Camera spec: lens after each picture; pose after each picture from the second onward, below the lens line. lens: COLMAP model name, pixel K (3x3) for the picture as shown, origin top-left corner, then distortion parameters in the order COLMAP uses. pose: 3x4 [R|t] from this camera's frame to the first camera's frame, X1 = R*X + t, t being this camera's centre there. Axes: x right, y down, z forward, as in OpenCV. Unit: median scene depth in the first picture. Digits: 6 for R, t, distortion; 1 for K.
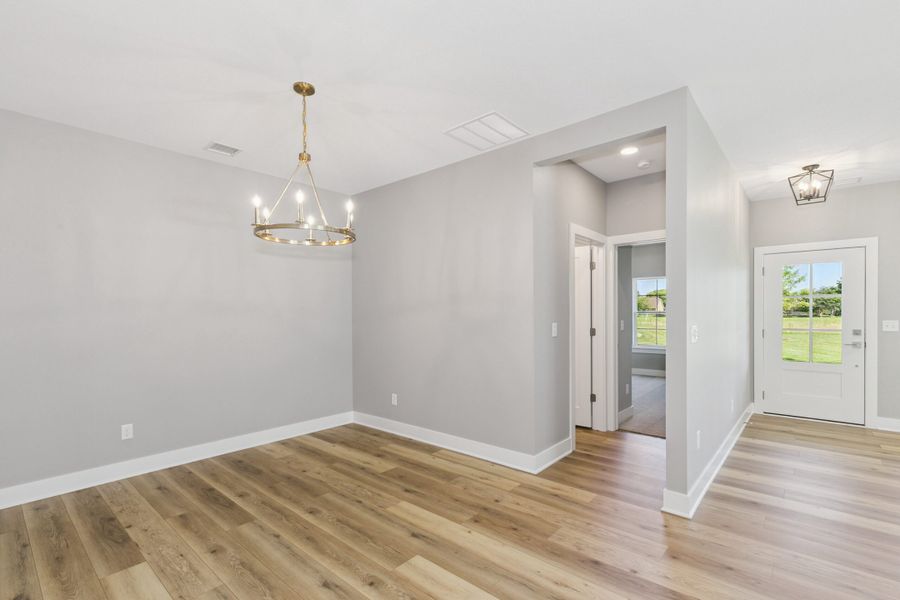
lens RADIAL K [[421.8, 0, 450.8], [0, 421.8, 319.6], [0, 0, 1]] dist [0.014297, 0.000297]
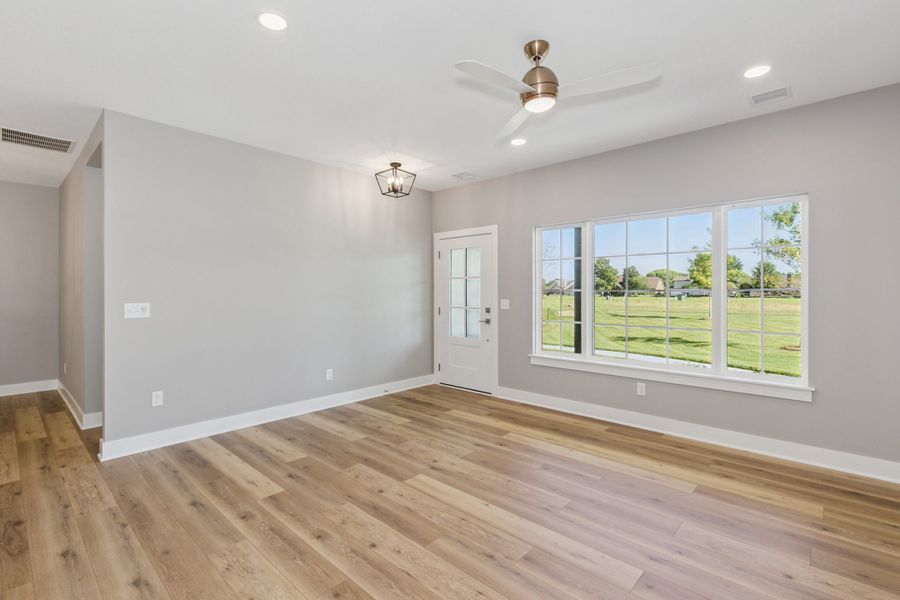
lens RADIAL K [[412.4, 0, 449.3], [0, 412.4, 294.2], [0, 0, 1]] dist [0.003114, -0.000324]
pose [[0.999142, 0.003948, -0.041238, 0.895335], [-0.004366, 0.999940, -0.010064, -0.000668], [0.041196, 0.010235, 0.999099, -0.076184]]
